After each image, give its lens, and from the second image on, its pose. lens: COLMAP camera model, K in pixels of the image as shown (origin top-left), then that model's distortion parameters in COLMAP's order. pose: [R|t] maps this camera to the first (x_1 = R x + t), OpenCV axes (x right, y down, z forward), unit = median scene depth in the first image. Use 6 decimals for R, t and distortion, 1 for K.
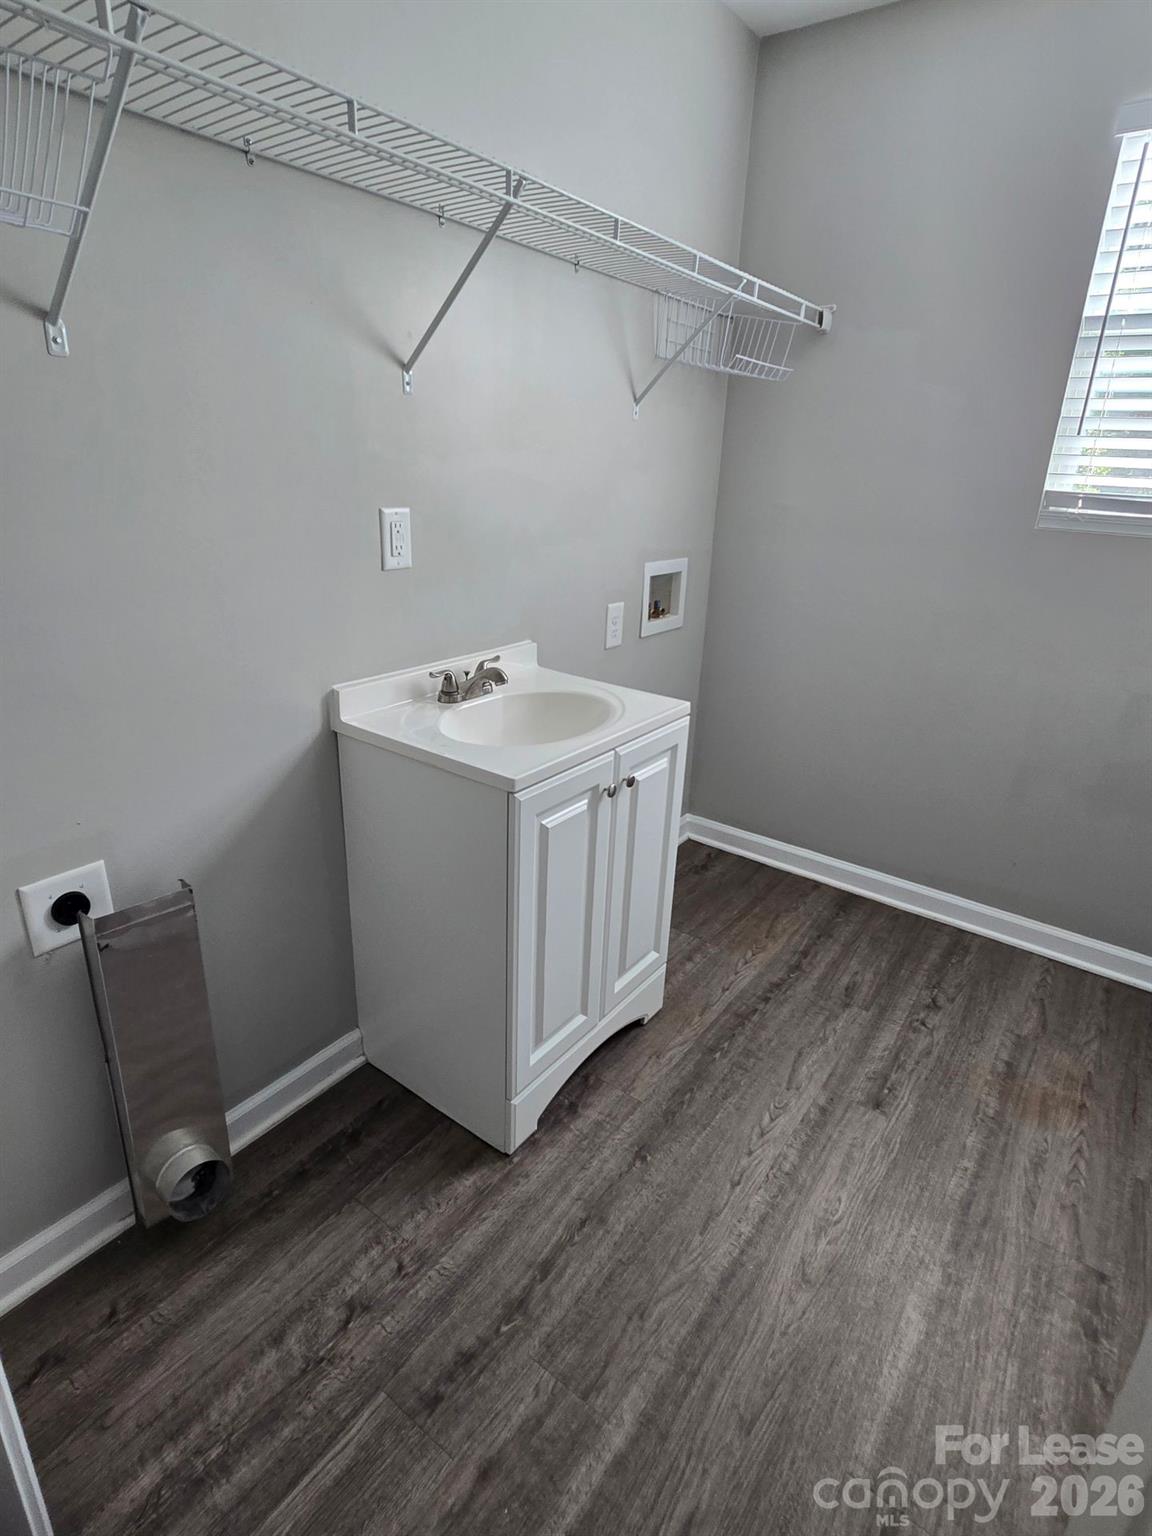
lens RADIAL K [[803.6, 0, 573.2], [0, 803.6, 766.8], [0, 0, 1]] dist [-0.007372, 0.002520]
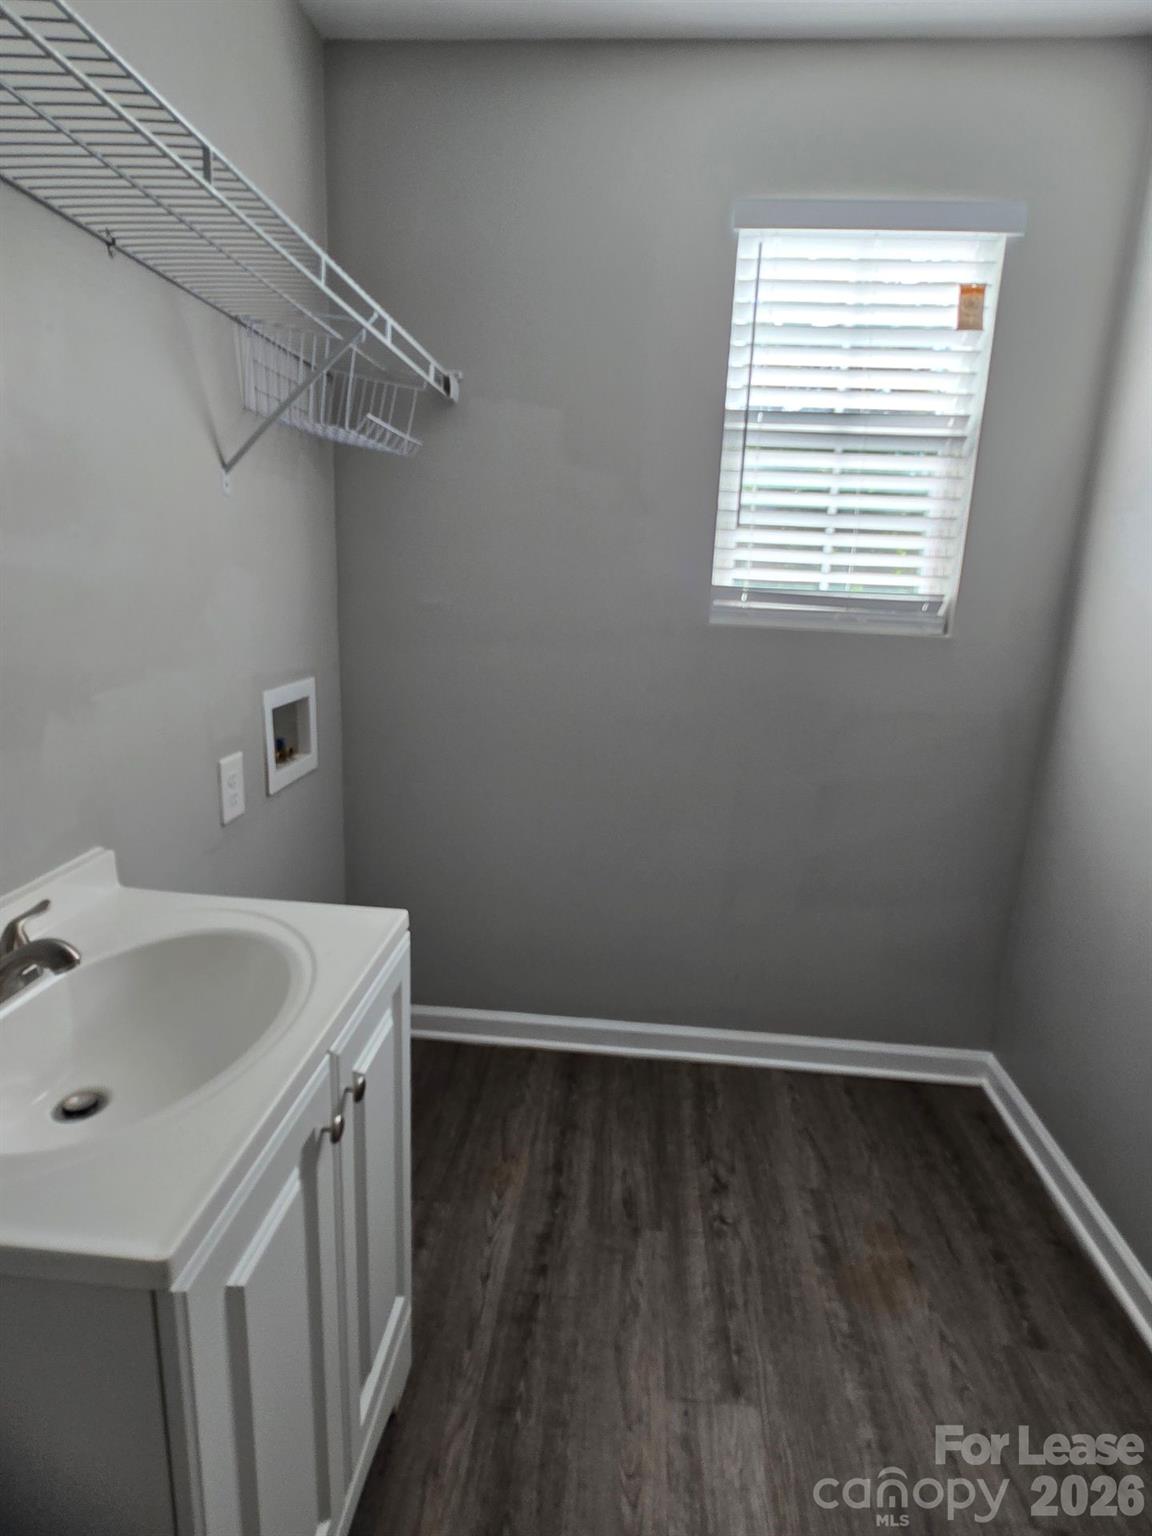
lens RADIAL K [[803.6, 0, 584.9], [0, 803.6, 753.3], [0, 0, 1]] dist [-0.007372, 0.002520]
pose [[0.847480, -0.121903, 0.516641, -0.045914], [0.180680, 0.981404, -0.064817, -0.118927], [-0.499132, 0.148278, 0.853745, 0.305011]]
